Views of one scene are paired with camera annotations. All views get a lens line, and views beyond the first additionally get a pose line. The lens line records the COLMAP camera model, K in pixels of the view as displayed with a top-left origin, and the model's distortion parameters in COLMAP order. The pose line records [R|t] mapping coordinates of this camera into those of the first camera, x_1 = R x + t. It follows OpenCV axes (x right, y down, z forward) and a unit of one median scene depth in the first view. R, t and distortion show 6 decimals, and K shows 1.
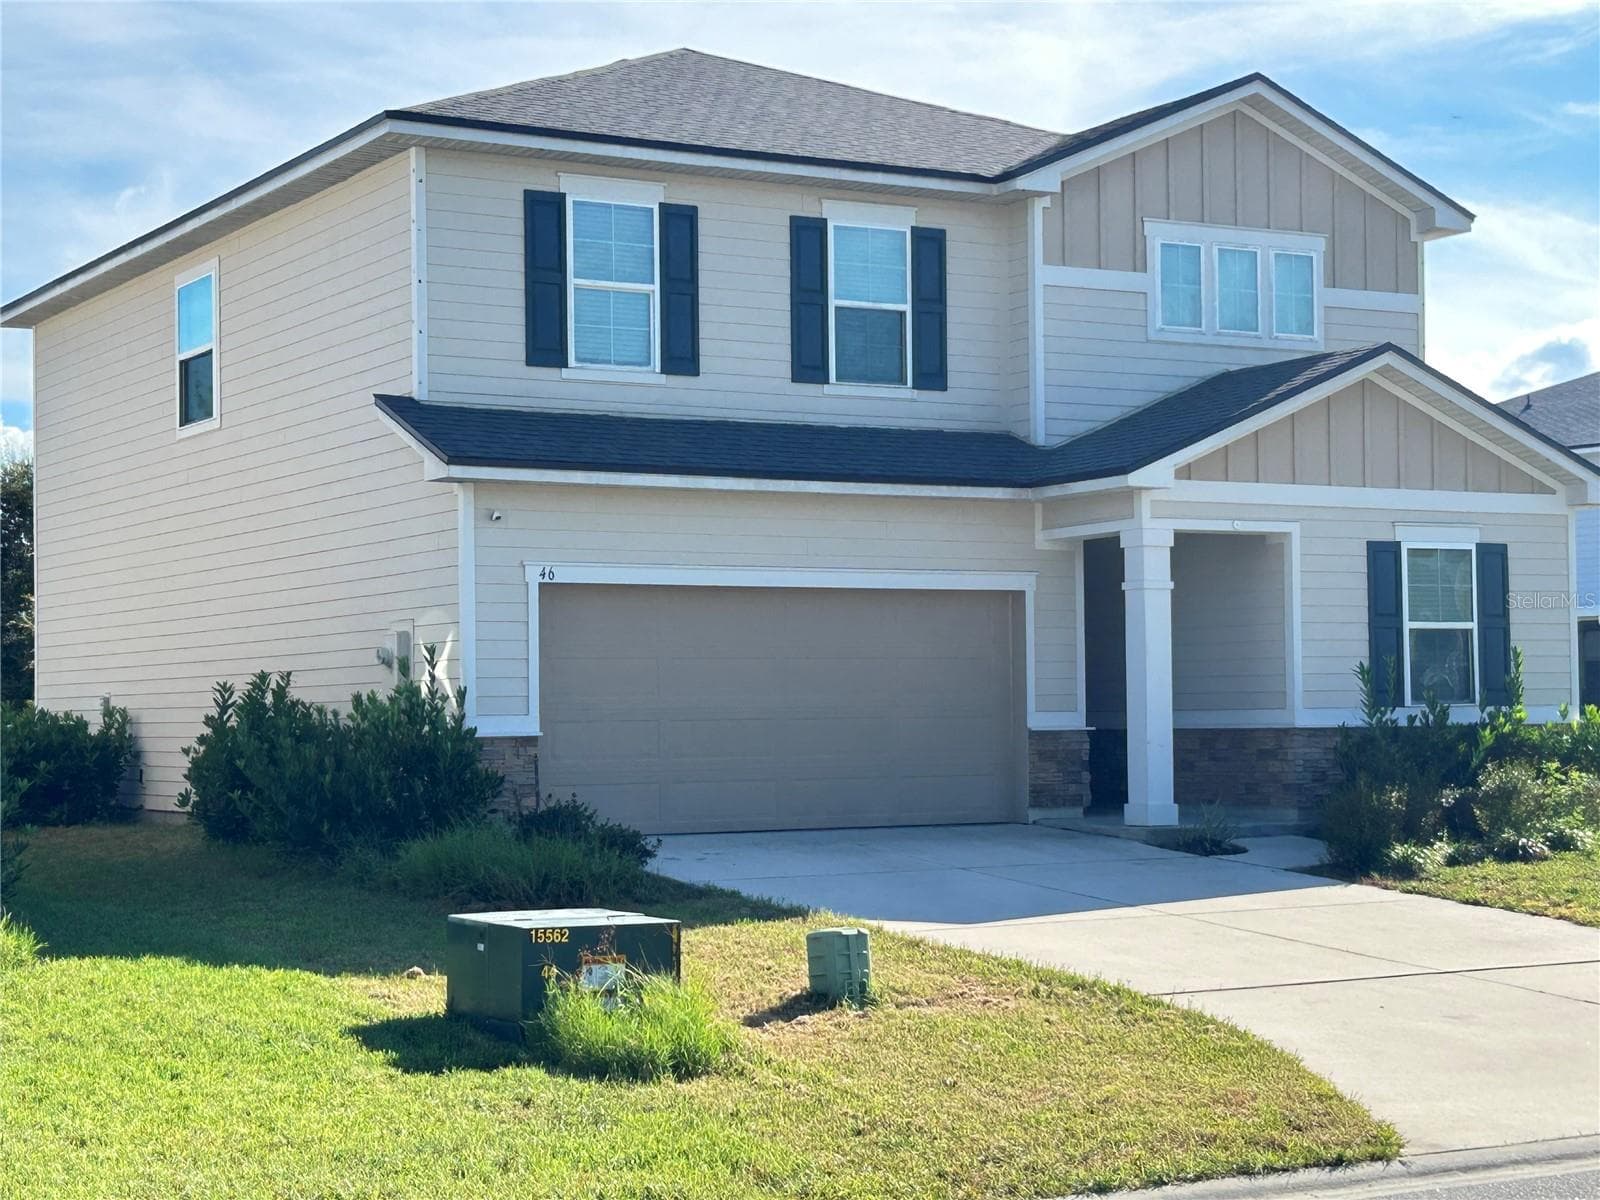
lens RADIAL K [[2823.1, 0, 800.0], [0, 2823.1, 600.0], [0, 0, 1]] dist [0.249808, -1.172681]
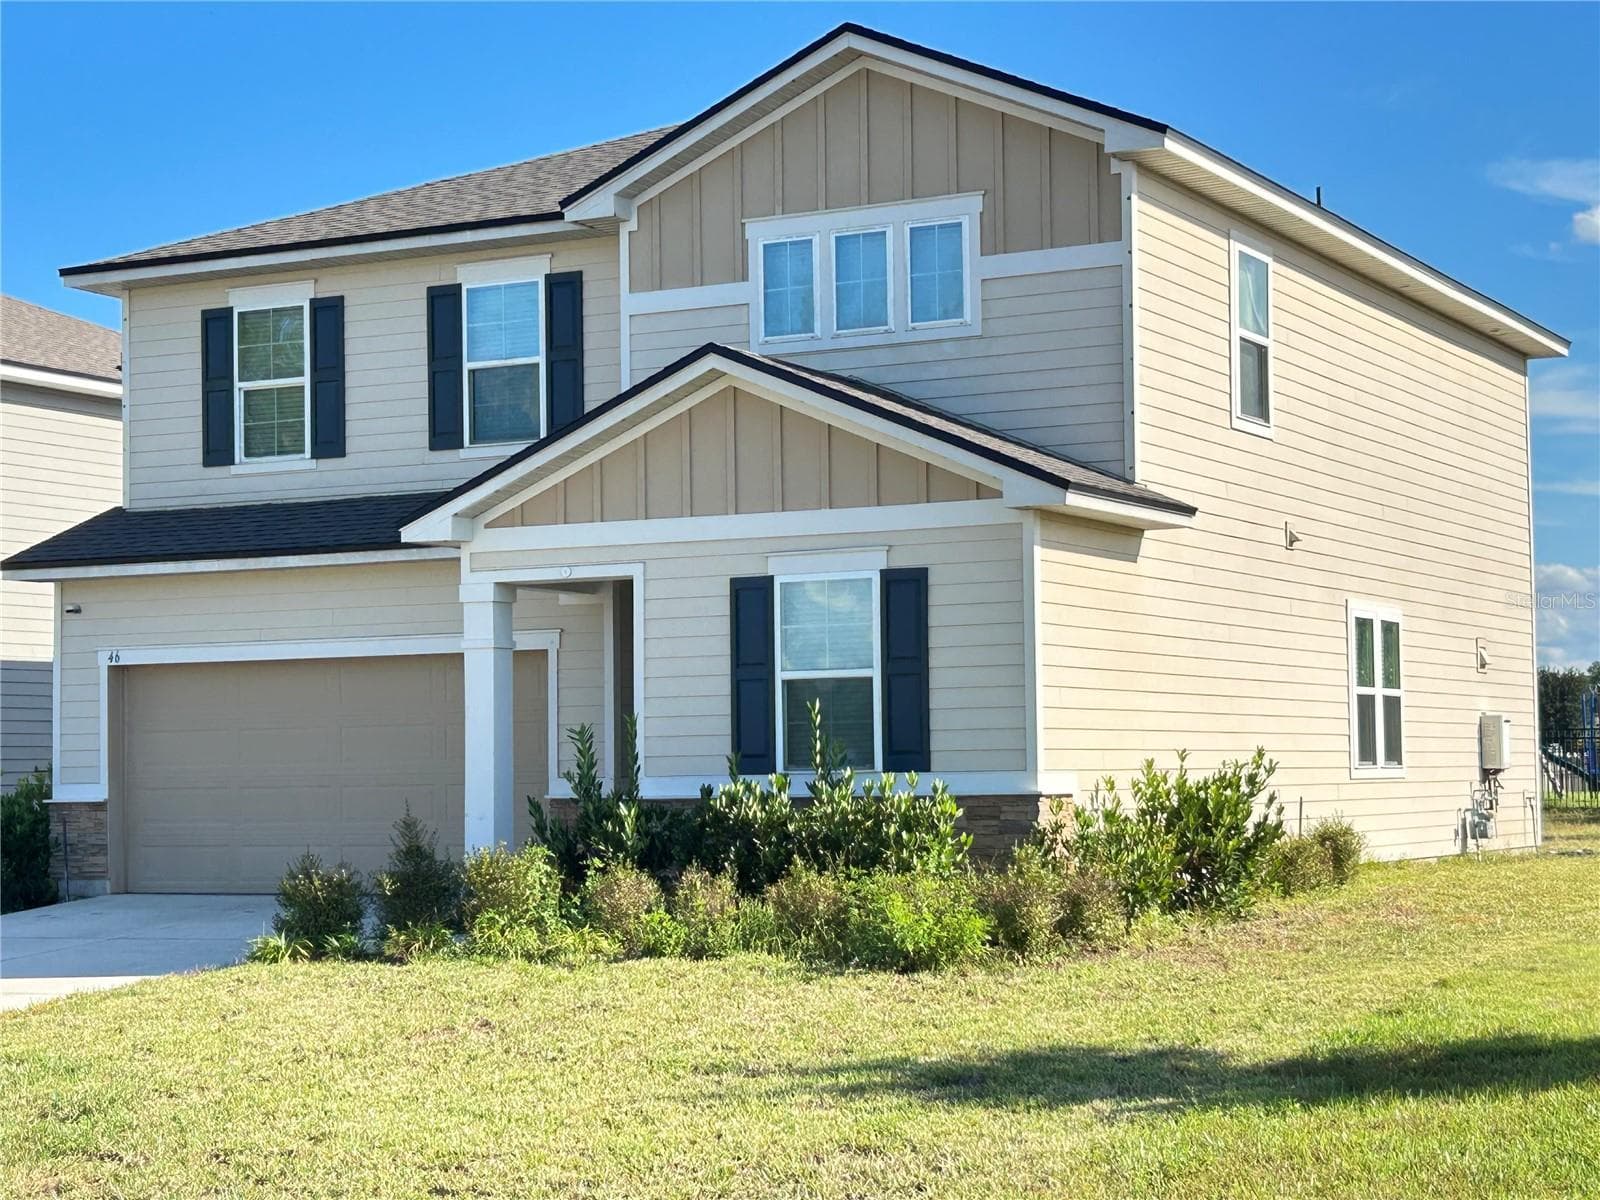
lens RADIAL K [[2823.1, 0, 800.0], [0, 2823.1, 600.0], [0, 0, 1]] dist [0.249808, -1.172681]
pose [[0.523164, -0.046528, -0.850961, 0.927715], [0.040956, 0.998727, -0.029428, 0.011374], [0.851248, -0.019456, 0.524403, 0.580856]]
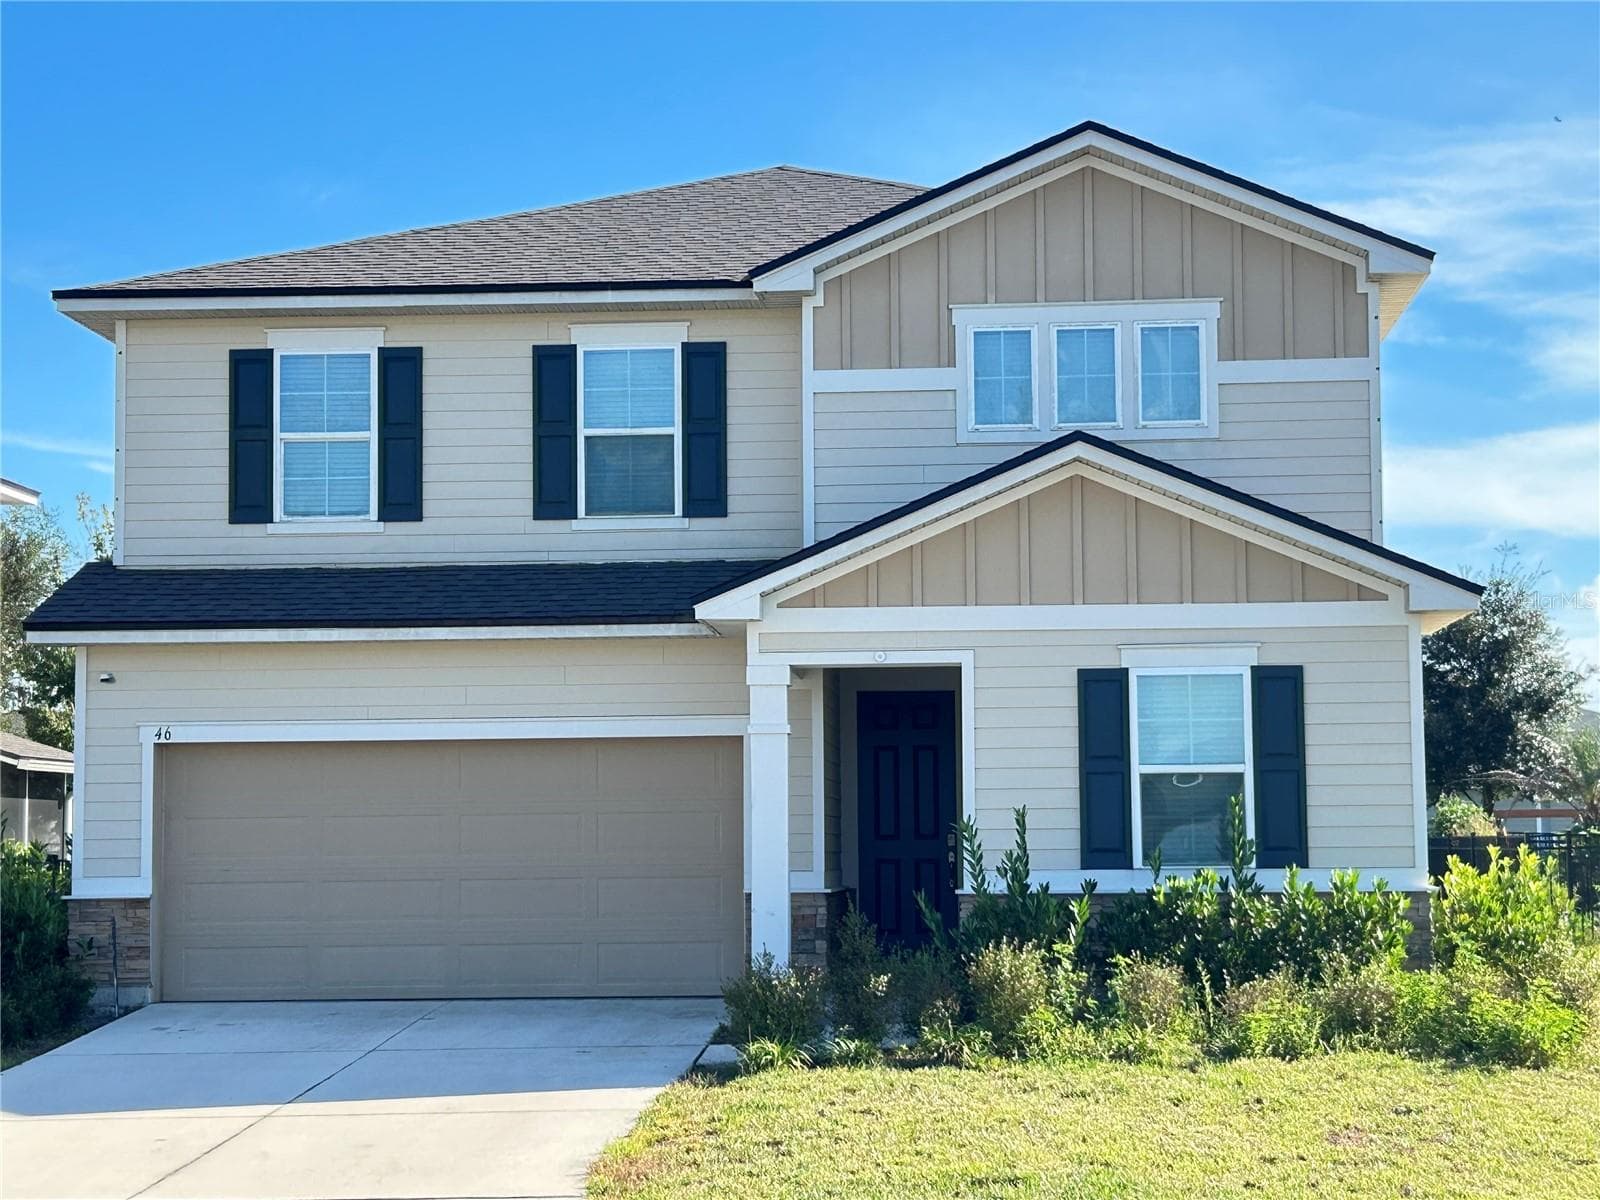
lens RADIAL K [[2823.1, 0, 800.0], [0, 2823.1, 600.0], [0, 0, 1]] dist [0.249808, -1.172681]
pose [[0.825391, -0.046066, -0.562678, 0.602408], [0.022066, 0.998536, -0.049381, -0.001715], [0.564129, 0.028343, 0.825200, 0.271076]]
